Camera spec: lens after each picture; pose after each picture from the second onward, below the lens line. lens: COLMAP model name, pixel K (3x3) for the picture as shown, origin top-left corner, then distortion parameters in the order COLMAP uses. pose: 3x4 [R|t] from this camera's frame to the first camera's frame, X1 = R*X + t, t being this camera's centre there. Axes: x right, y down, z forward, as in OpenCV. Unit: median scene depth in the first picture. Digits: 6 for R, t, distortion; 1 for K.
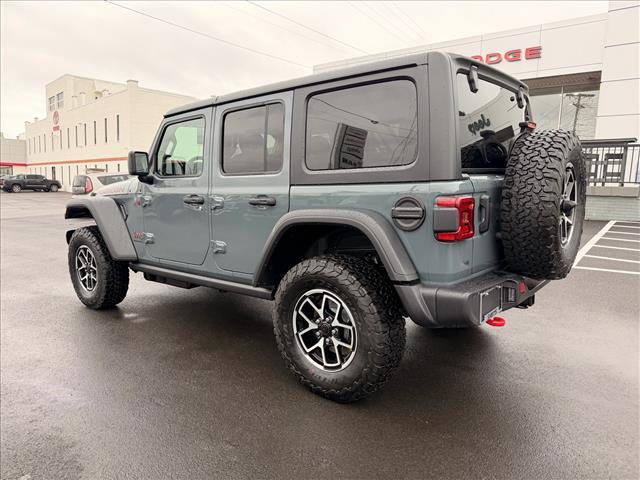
lens RADIAL K [[445.6, 0, 320.0], [0, 445.6, 240.0], [0, 0, 1]] dist [0.060281, -0.001469]
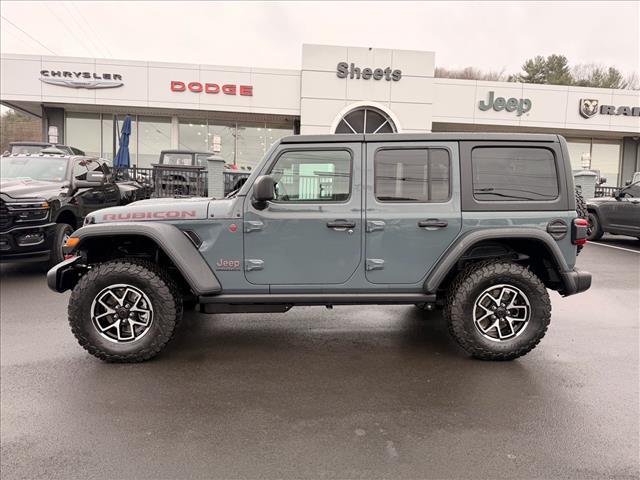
lens RADIAL K [[453.6, 0, 320.0], [0, 453.6, 240.0], [0, 0, 1]] dist [0.002142, -0.001262]
pose [[0.752624, -0.045862, 0.656852, -1.284541], [0.070754, 0.997428, -0.011428, -0.052222], [-0.654638, 0.055076, 0.753933, 0.257853]]
